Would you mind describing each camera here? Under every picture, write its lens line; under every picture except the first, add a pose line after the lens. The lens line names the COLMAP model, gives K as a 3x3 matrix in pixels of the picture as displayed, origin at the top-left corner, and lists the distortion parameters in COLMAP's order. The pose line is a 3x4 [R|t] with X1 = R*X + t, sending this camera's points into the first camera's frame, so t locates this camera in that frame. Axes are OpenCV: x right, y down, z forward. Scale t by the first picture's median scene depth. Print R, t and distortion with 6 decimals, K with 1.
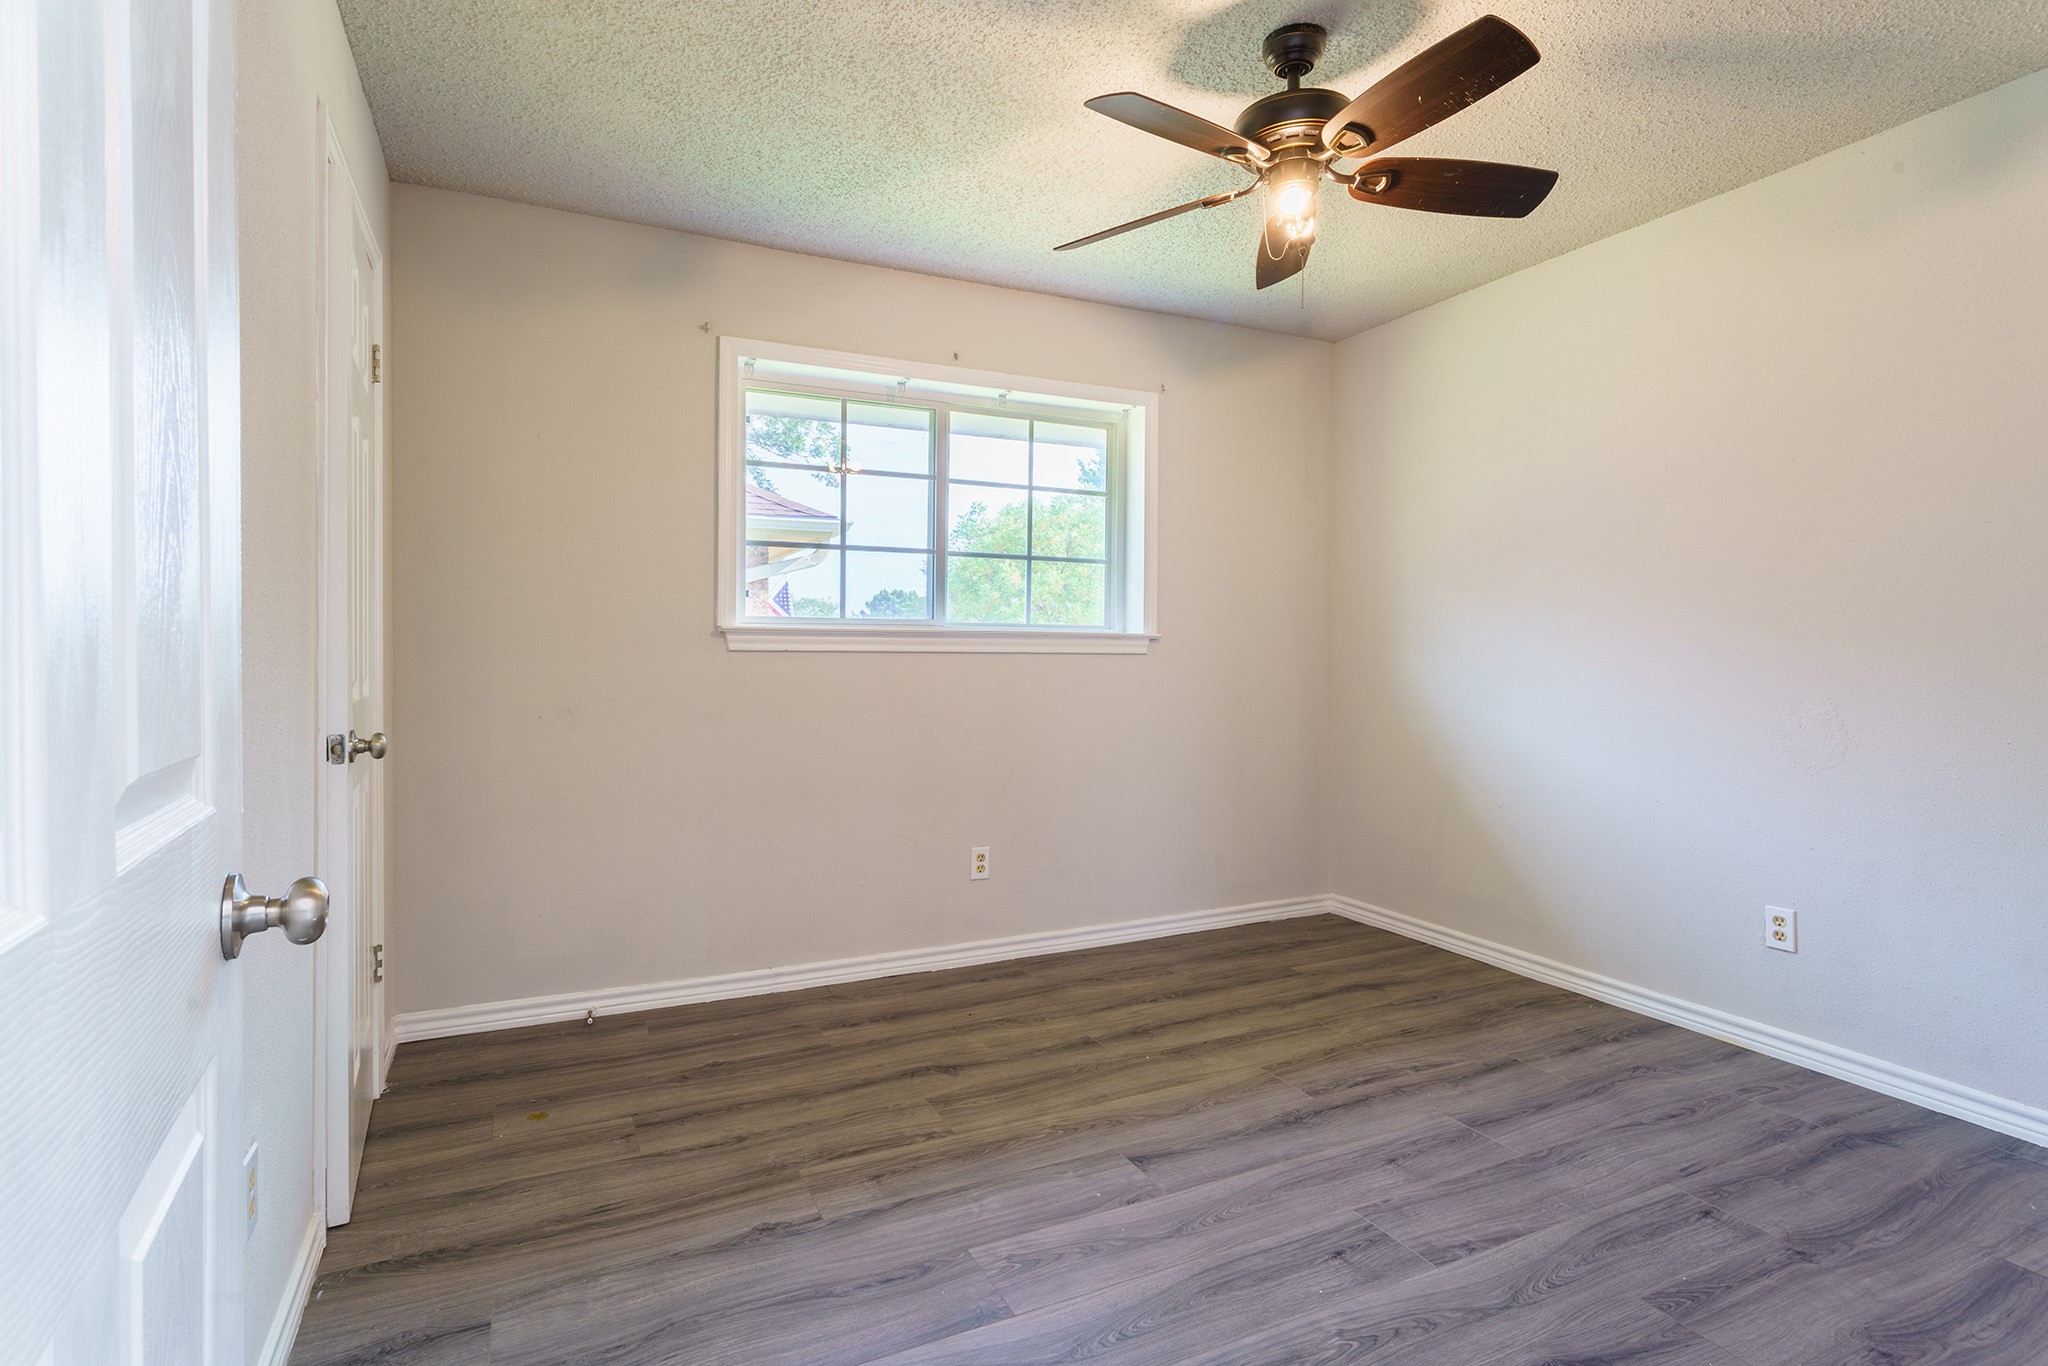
lens RADIAL K [[1008.0, 0, 1020.4], [0, 1008.0, 657.3], [0, 0, 1]] dist [-0.000971, 0.000288]
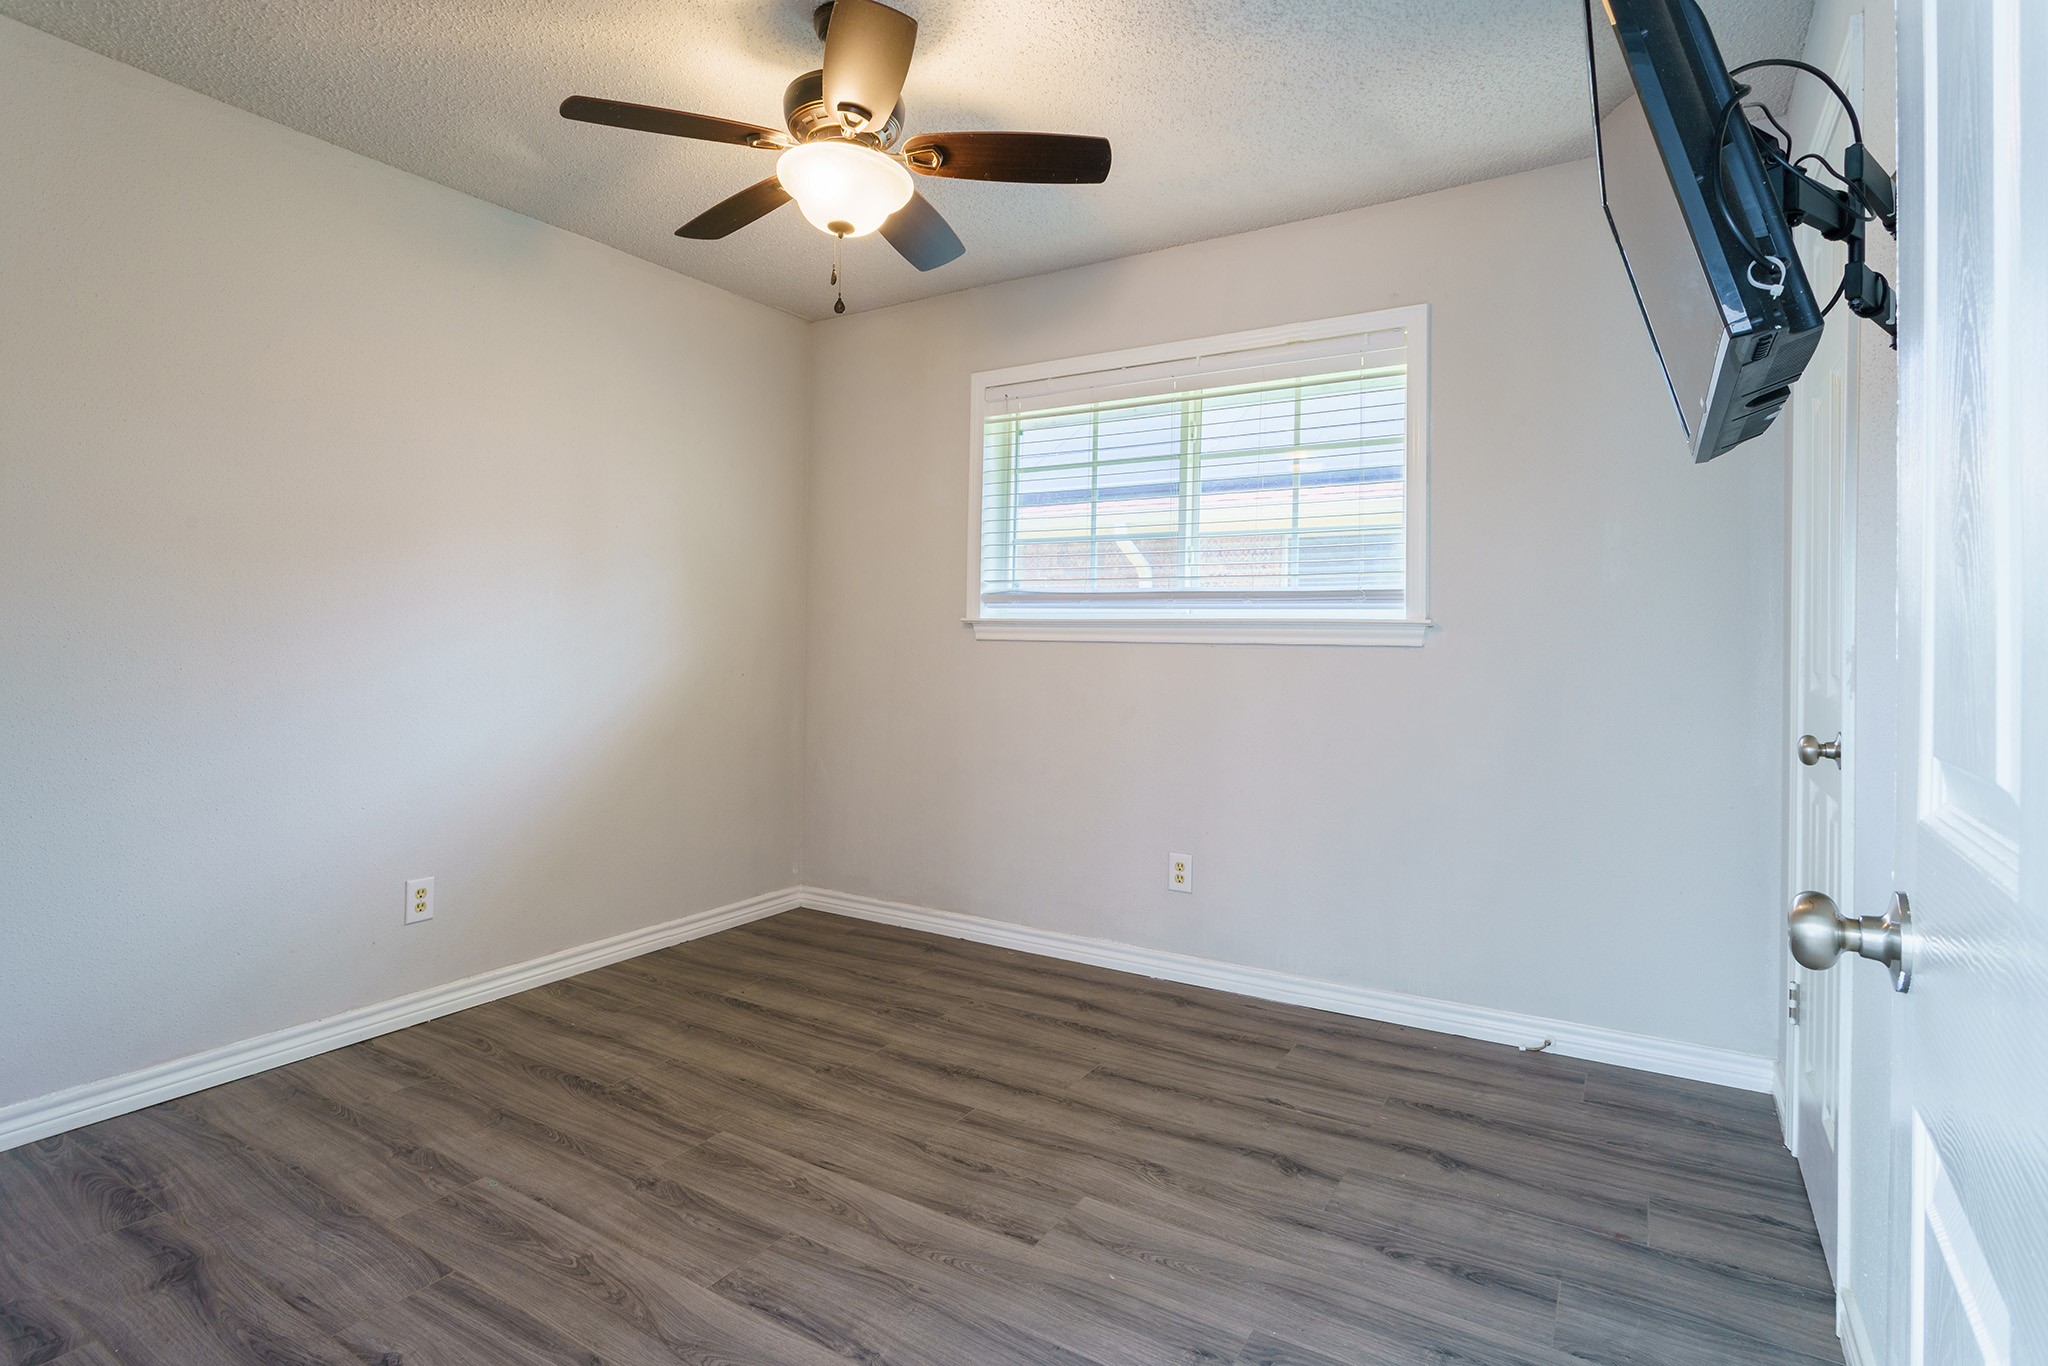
lens RADIAL K [[1047.1, 0, 959.8], [0, 1047.1, 642.0], [0, 0, 1]] dist [0.020817, -0.036048]
pose [[0.520197, 0.001757, -0.854044, 0.667127], [-0.015032, 0.999862, -0.007099, 0.004595], [0.853914, 0.016531, 0.520152, 0.330150]]
